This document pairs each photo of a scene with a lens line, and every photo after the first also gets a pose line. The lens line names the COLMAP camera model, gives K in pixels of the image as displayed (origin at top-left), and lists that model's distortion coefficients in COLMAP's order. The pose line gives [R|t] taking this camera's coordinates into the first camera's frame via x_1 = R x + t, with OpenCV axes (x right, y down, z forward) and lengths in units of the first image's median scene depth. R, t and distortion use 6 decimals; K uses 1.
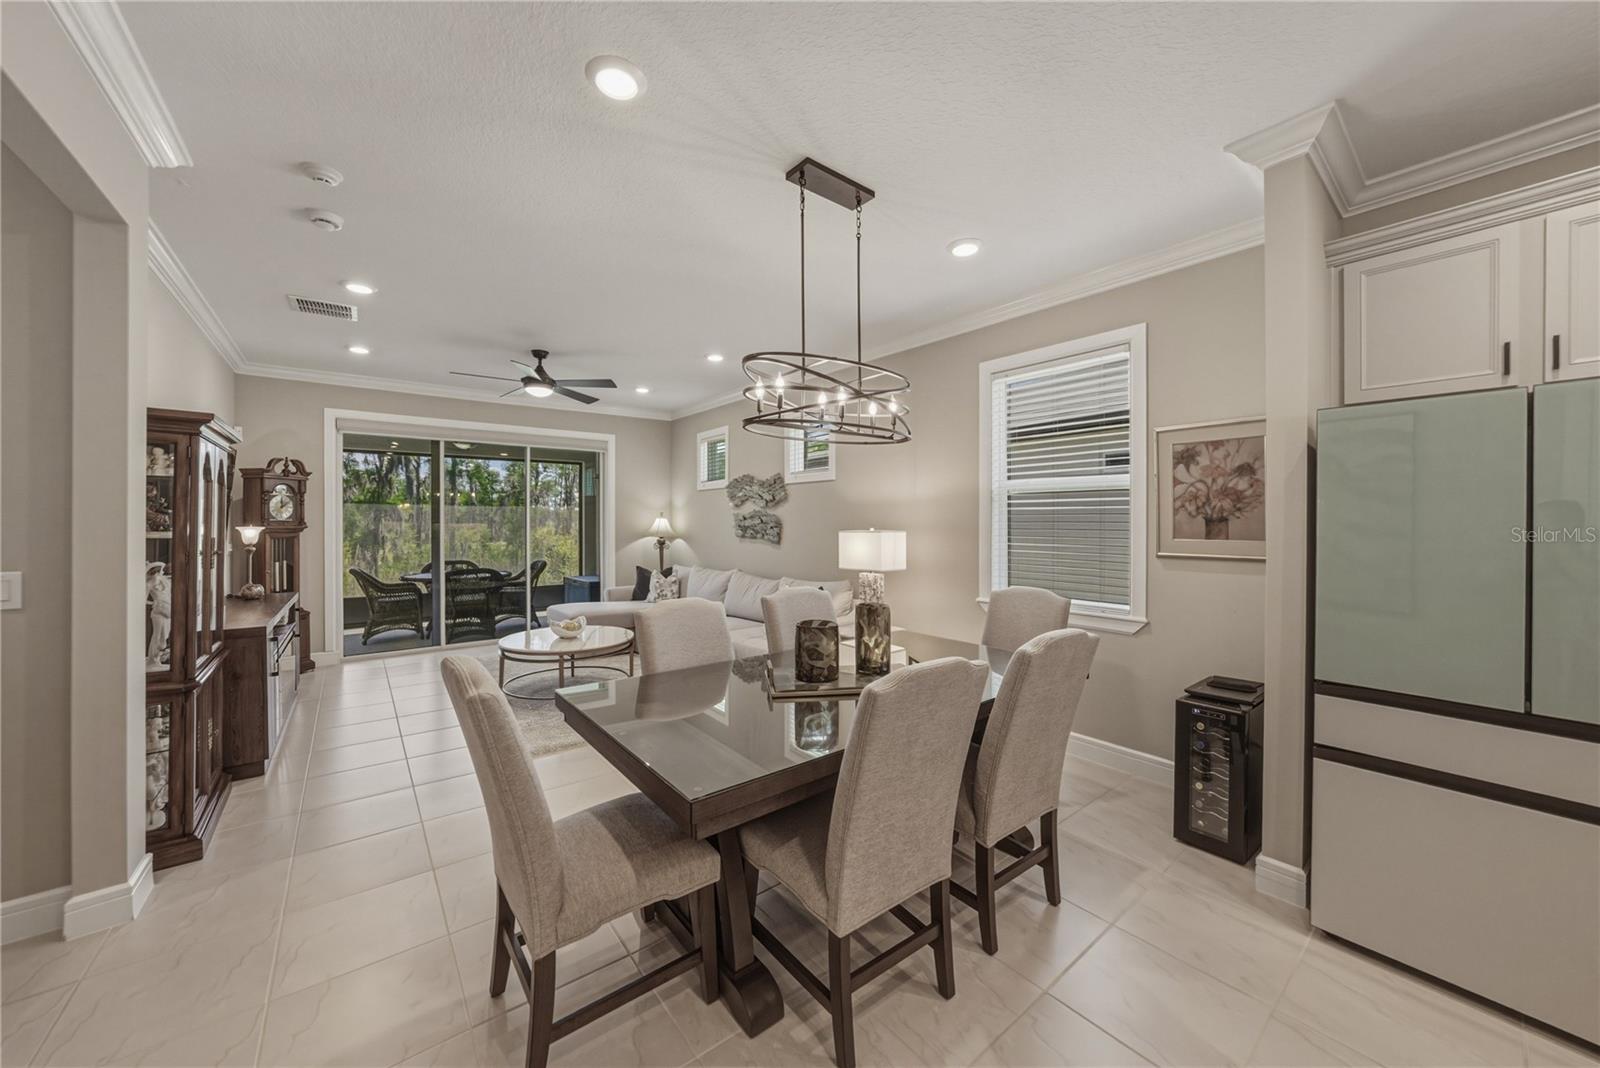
lens RADIAL K [[560.8, 0, 795.3], [0, 560.8, 524.9], [0, 0, 1]] dist [-0.000733, 0.000025]
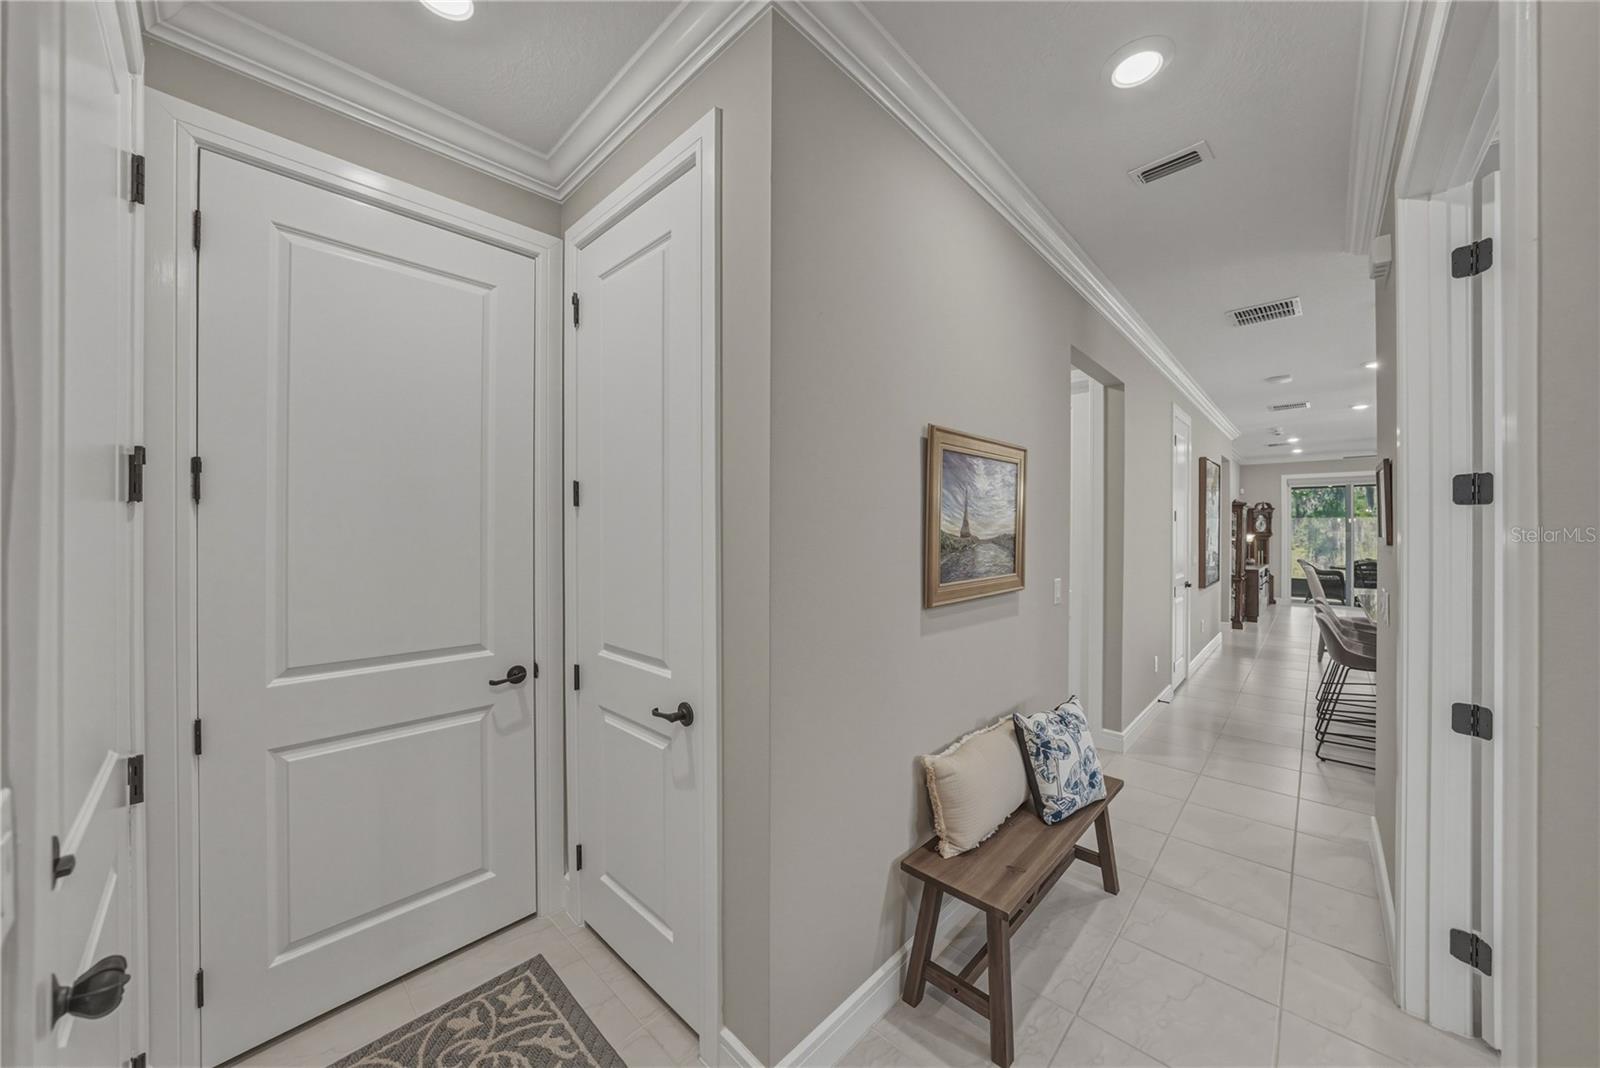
lens RADIAL K [[560.8, 0, 799.1], [0, 560.8, 533.4], [0, 0, 1]] dist [-0.000733, 0.000025]
pose [[0.154470, 0.002428, -0.987994, 0.364660], [-0.002997, 0.999994, 0.001989, -0.000182], [0.987993, 0.002654, 0.154476, -0.422739]]
